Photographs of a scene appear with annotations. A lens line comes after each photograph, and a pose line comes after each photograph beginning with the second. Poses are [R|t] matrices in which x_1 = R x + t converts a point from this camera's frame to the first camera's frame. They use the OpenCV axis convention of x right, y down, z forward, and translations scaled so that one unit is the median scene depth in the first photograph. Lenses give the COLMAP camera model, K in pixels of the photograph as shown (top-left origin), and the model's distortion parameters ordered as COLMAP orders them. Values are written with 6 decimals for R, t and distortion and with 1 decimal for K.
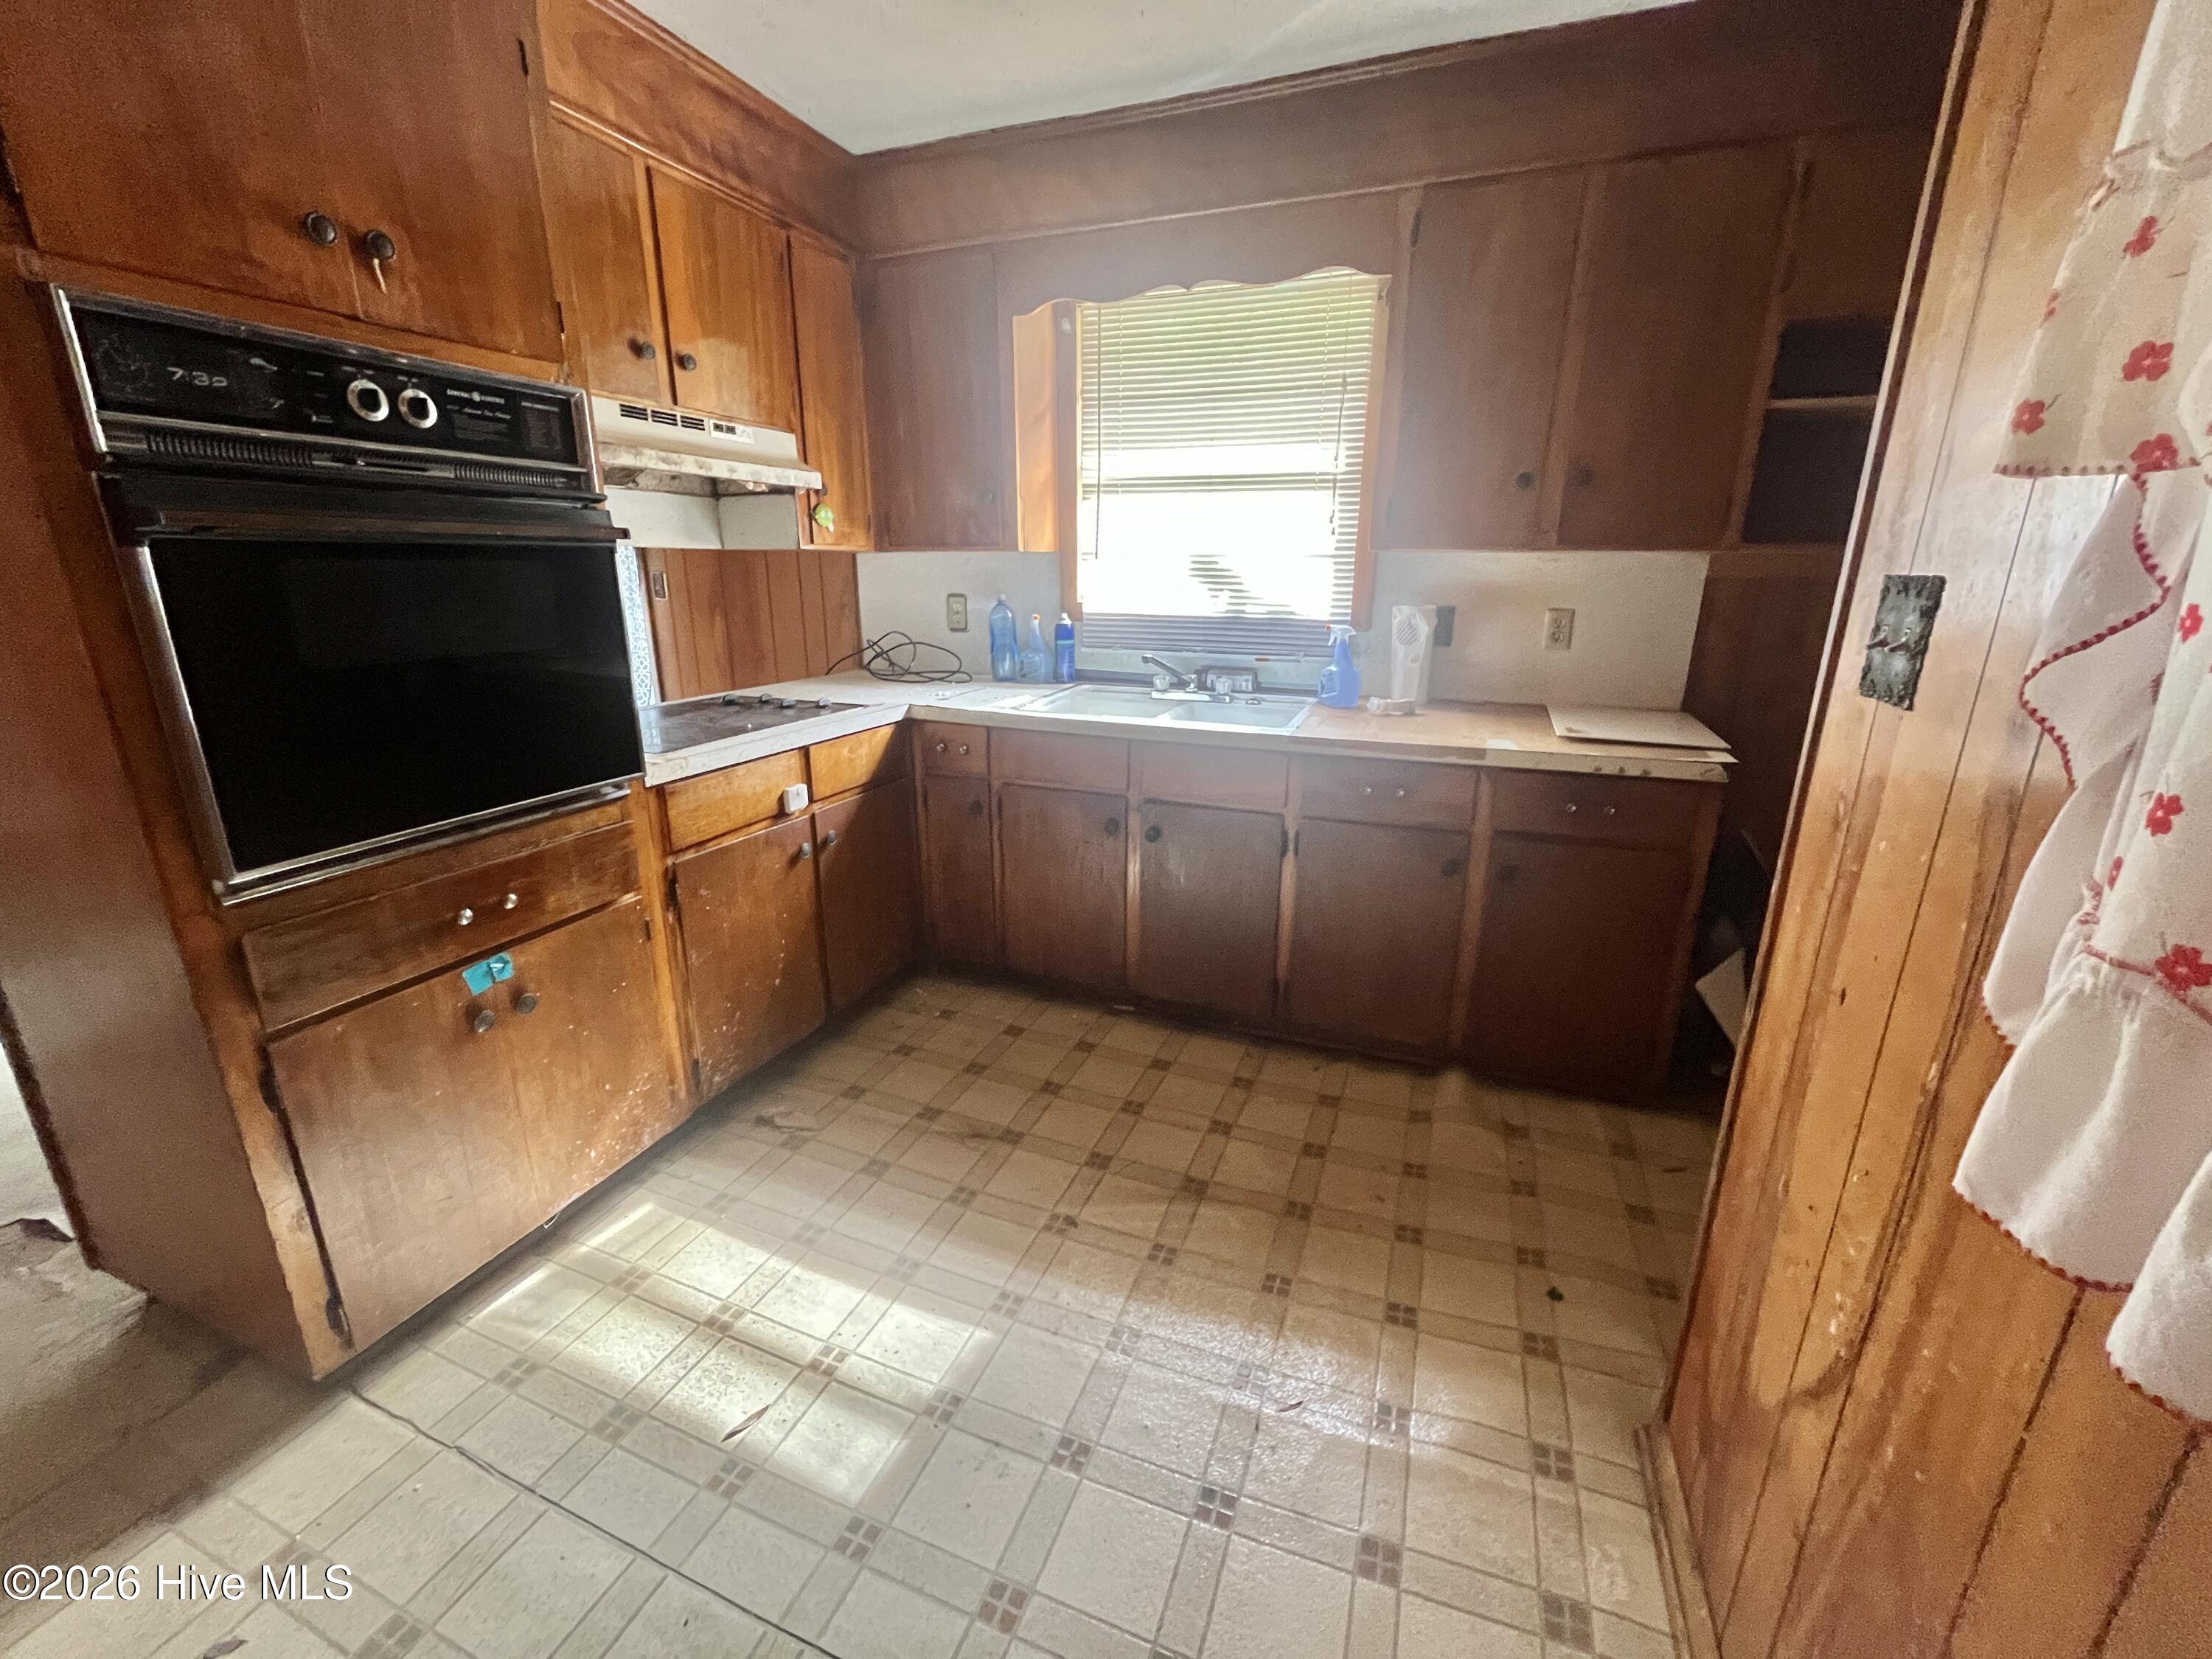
lens RADIAL K [[896.0, 0, 1108.4], [0, 896.0, 823.8], [0, 0, 1]] dist [-0.004089, 0.000097]
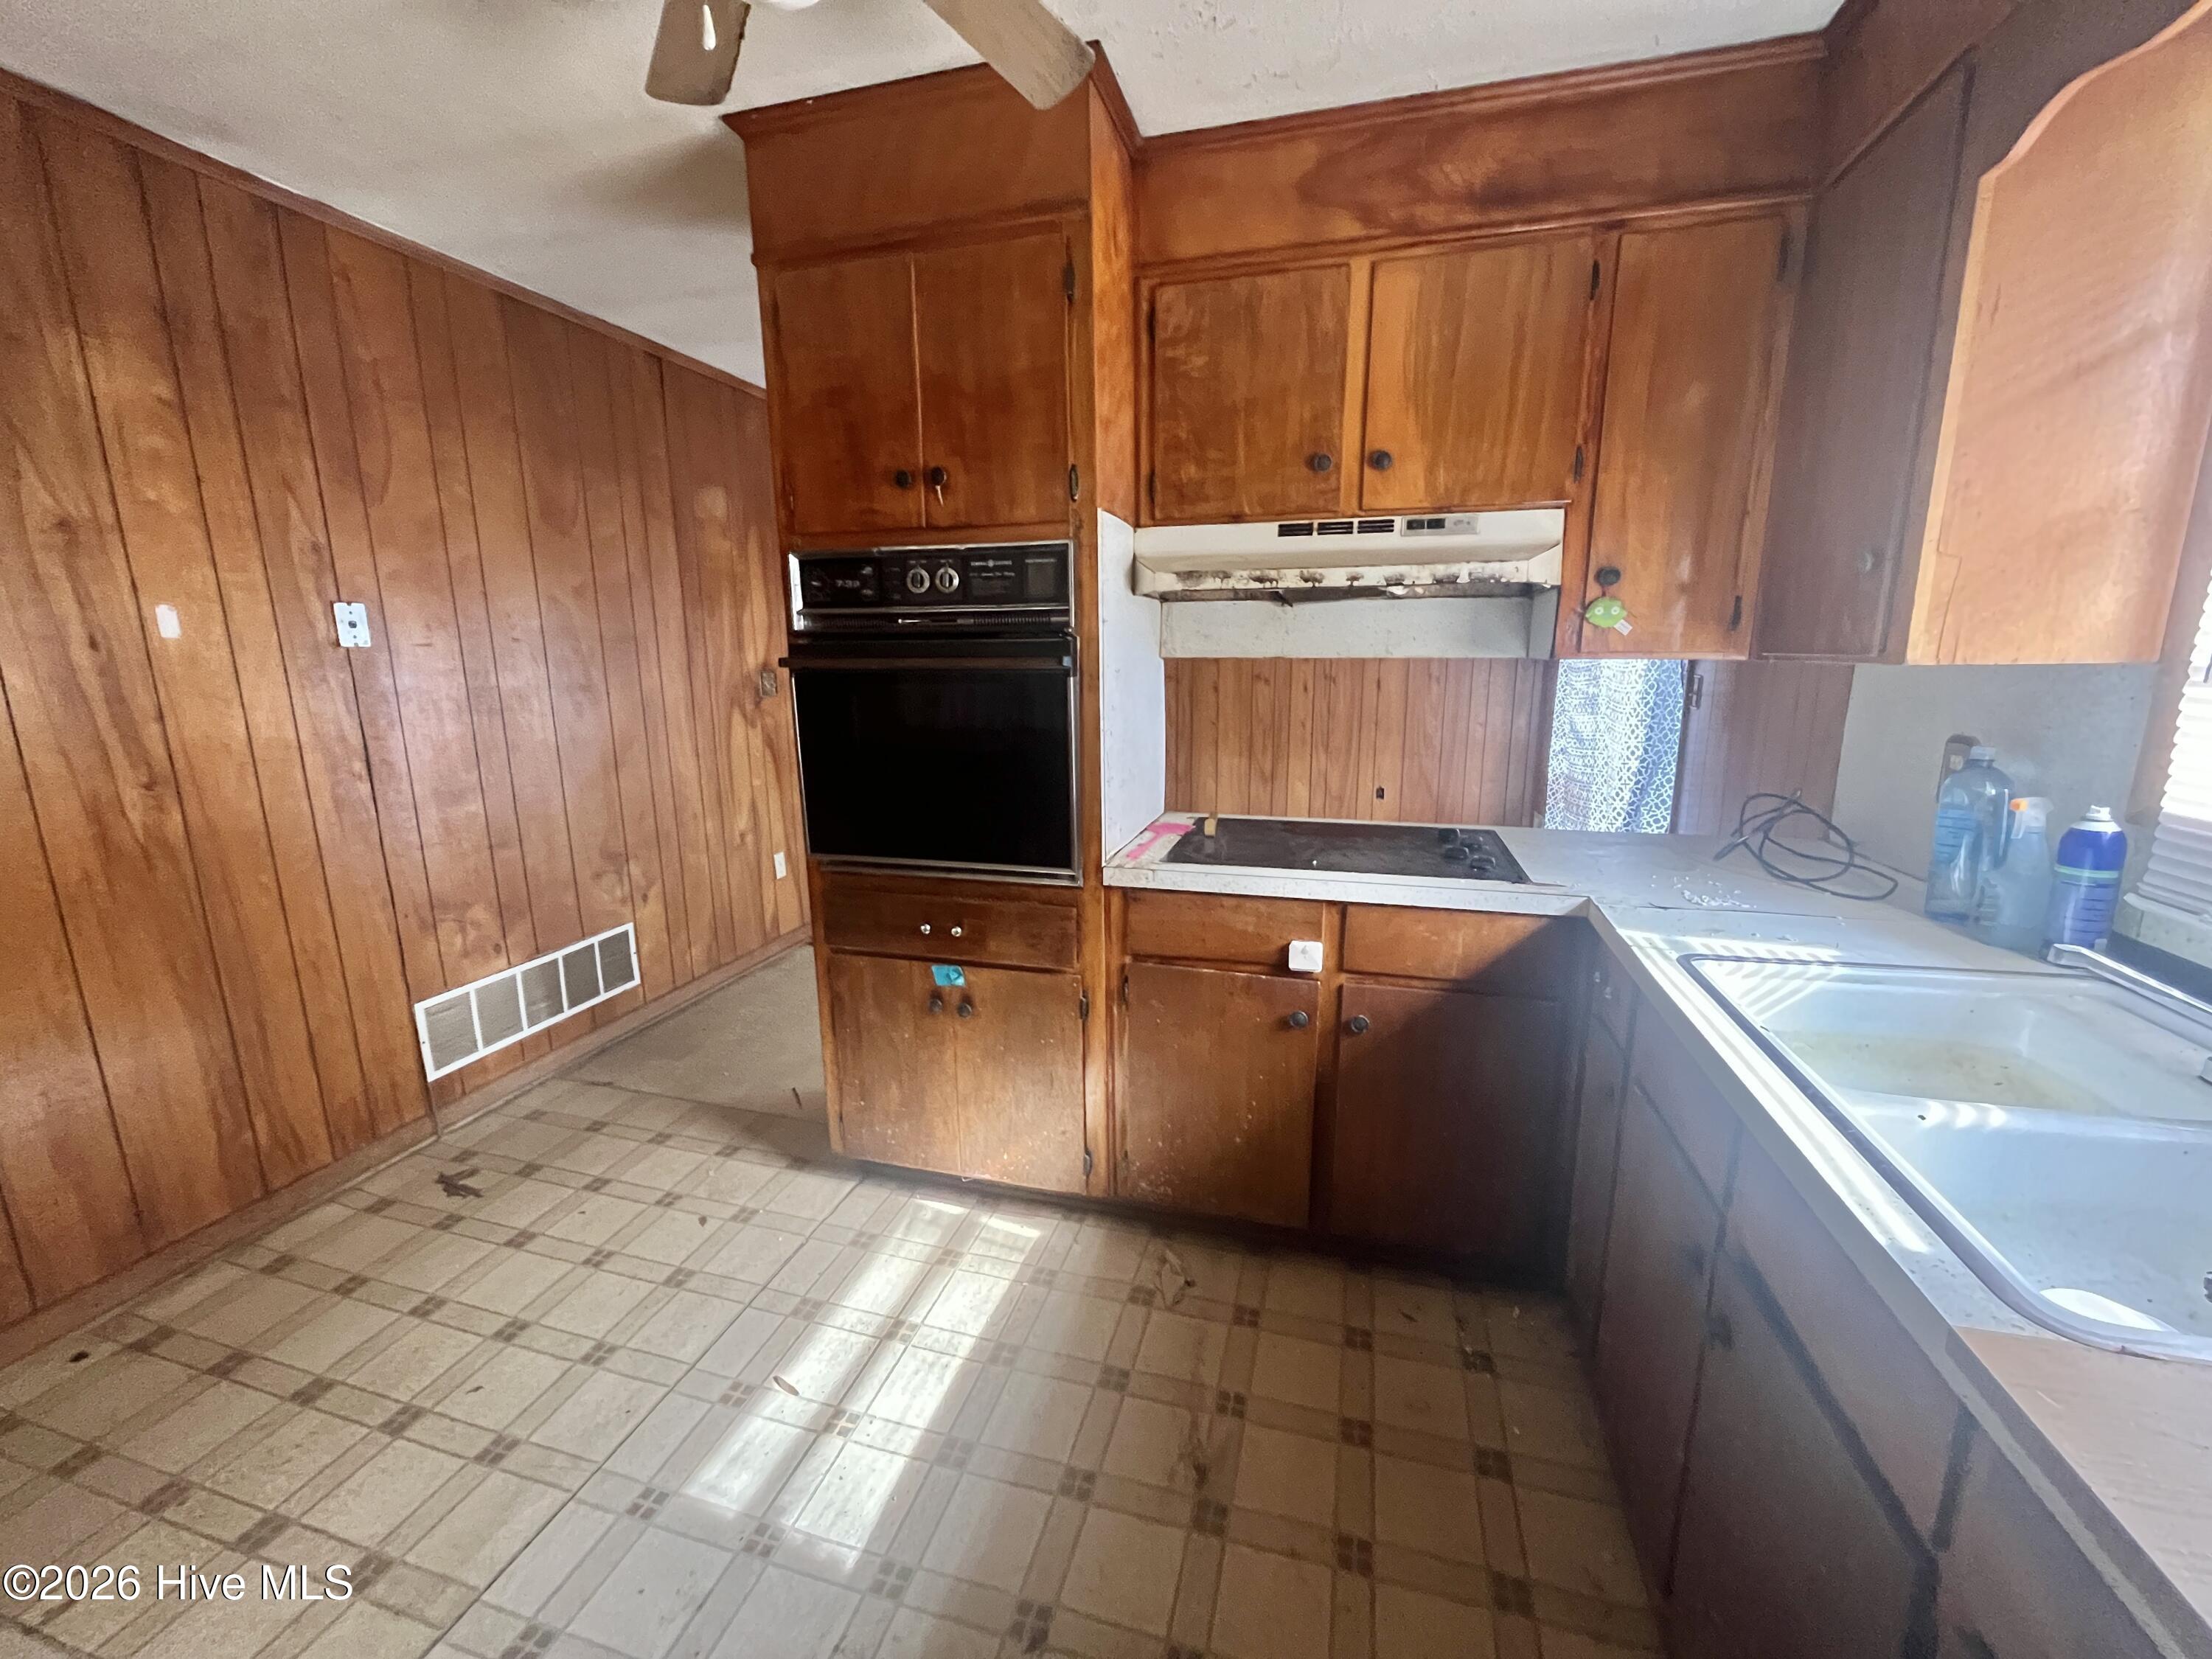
lens RADIAL K [[896.0, 0, 1107.4], [0, 896.0, 831.5], [0, 0, 1]] dist [-0.004089, 0.000097]
pose [[0.096965, 0.192577, -0.976479, 0.543899], [-0.267669, 0.950002, 0.160776, -0.285236], [0.958619, 0.245784, 0.143664, 0.852449]]
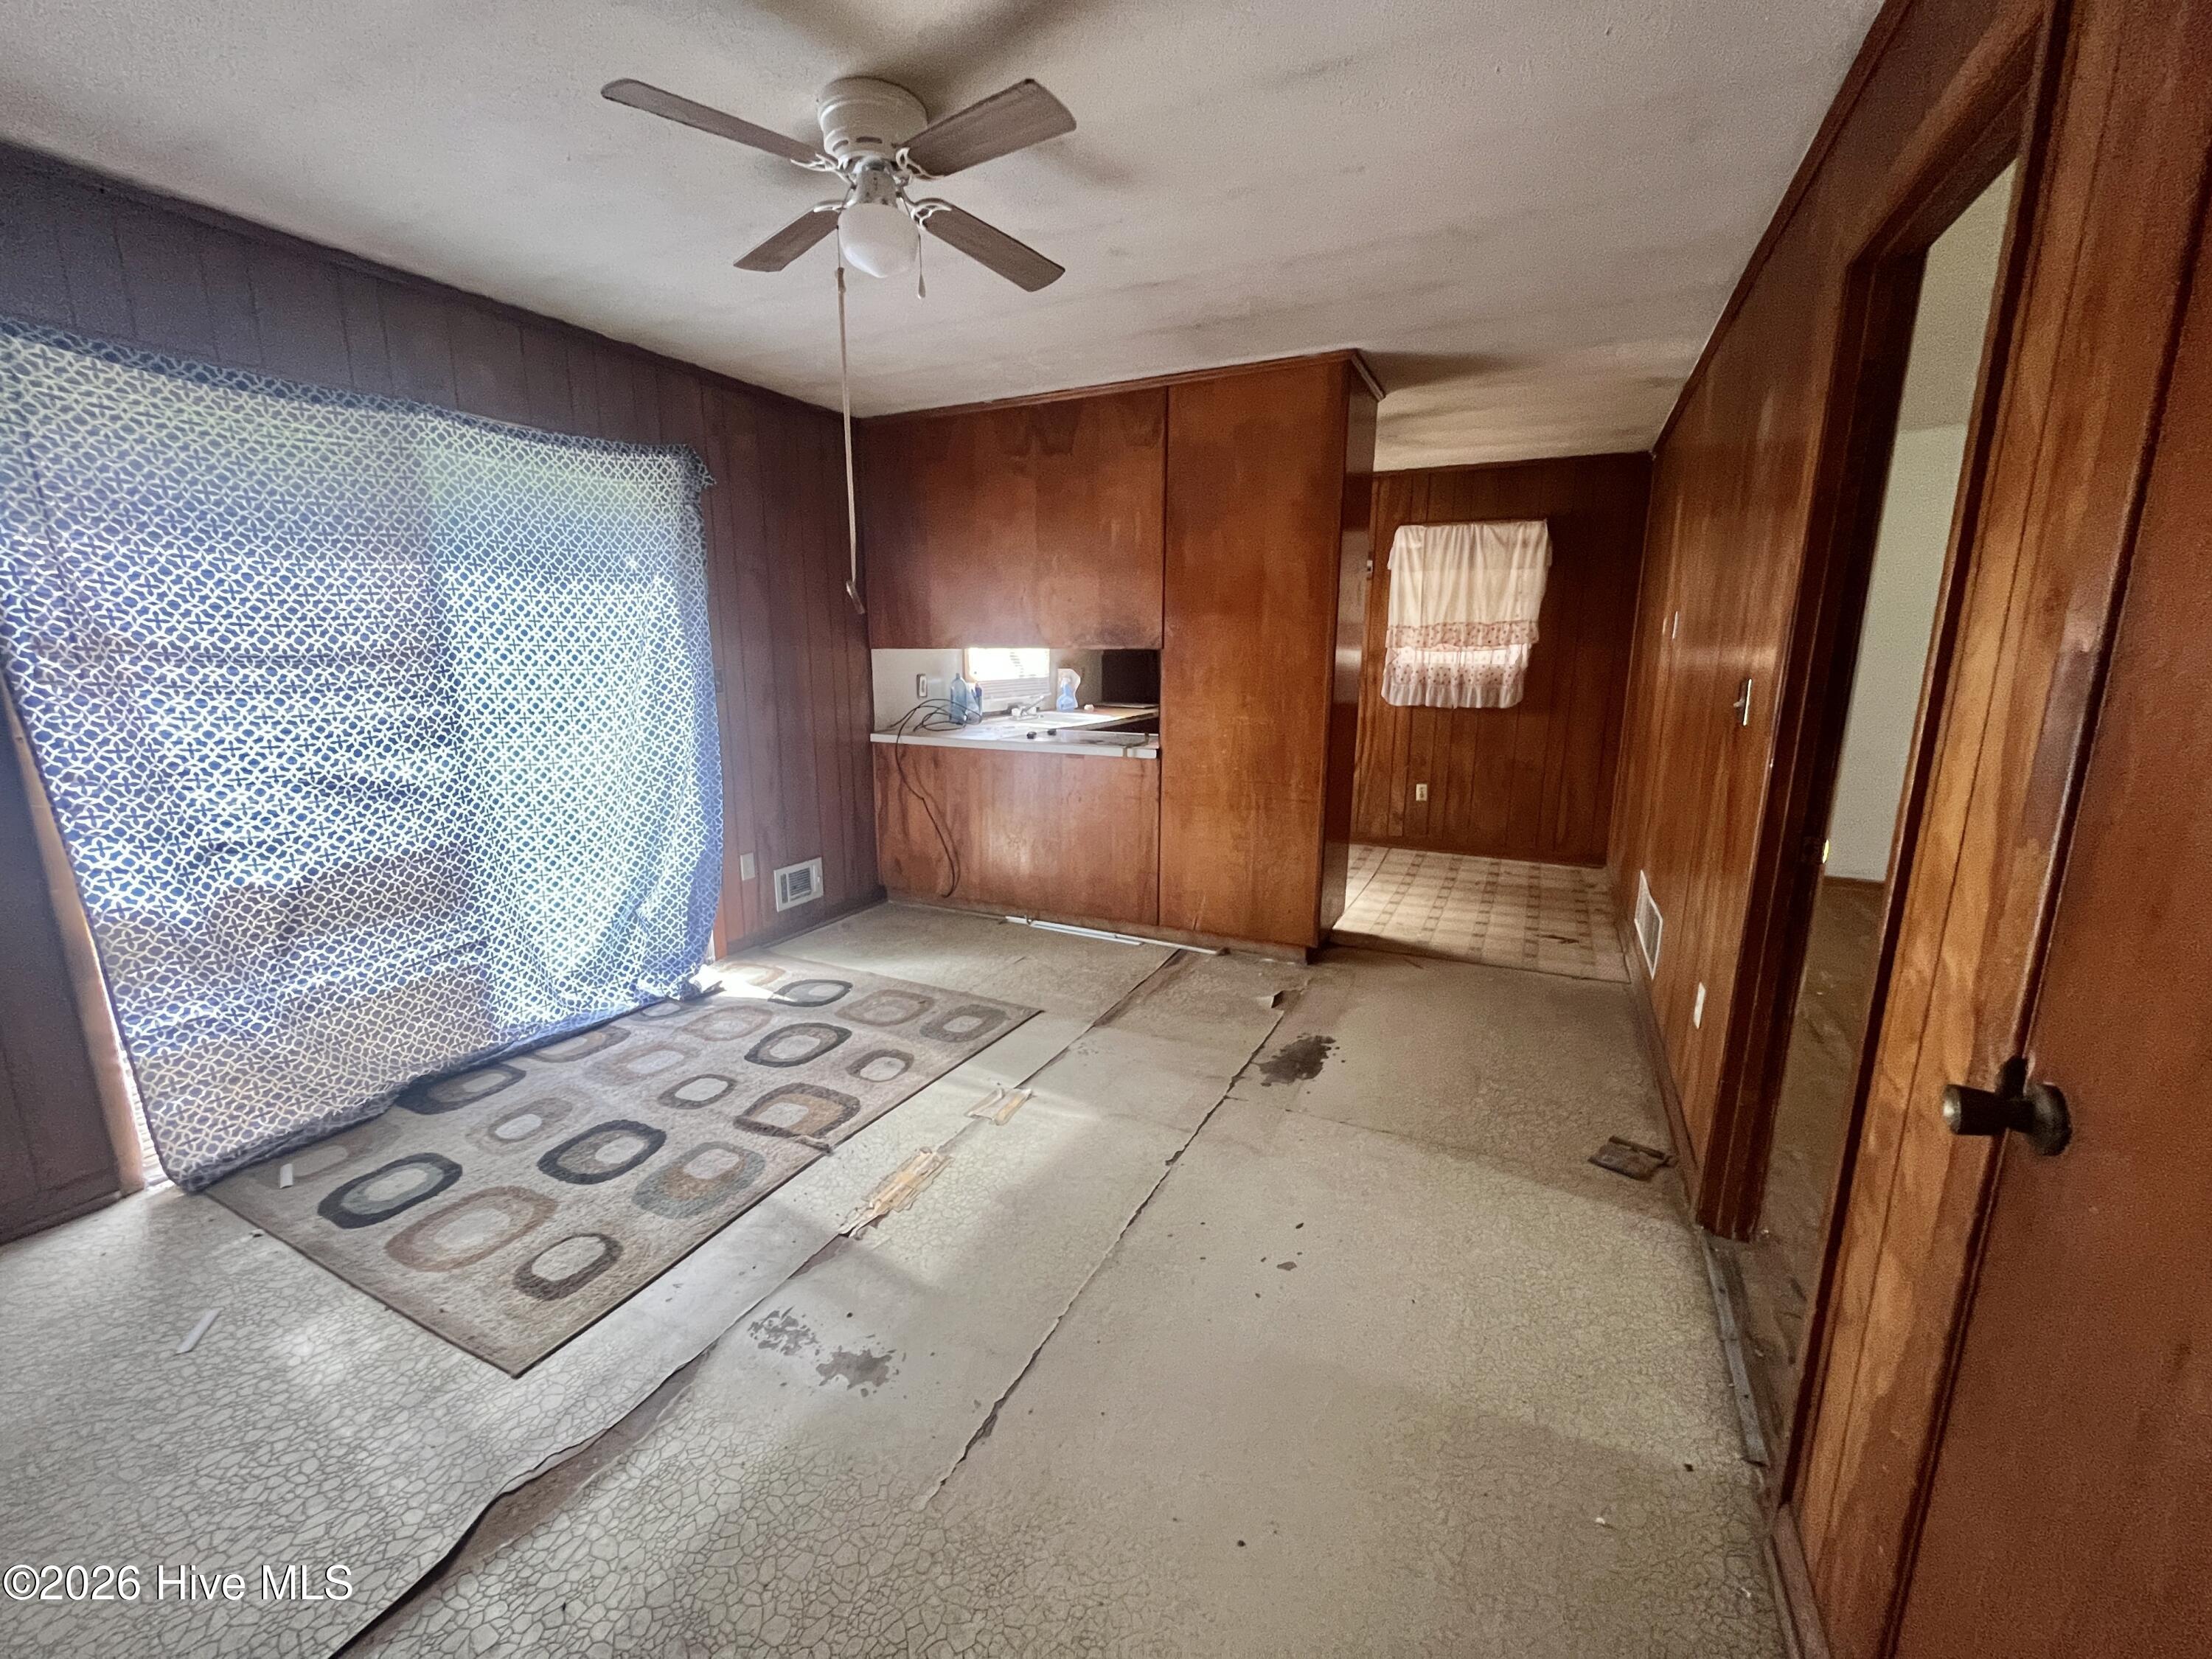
lens RADIAL K [[896.0, 0, 1104.9], [0, 896.0, 829.1], [0, 0, 1]] dist [-0.004089, 0.000097]
pose [[0.083231, -0.205111, 0.975193, -3.145995], [0.277490, 0.944655, 0.175004, -0.356574], [-0.957116, 0.256041, 0.135541, 1.017691]]
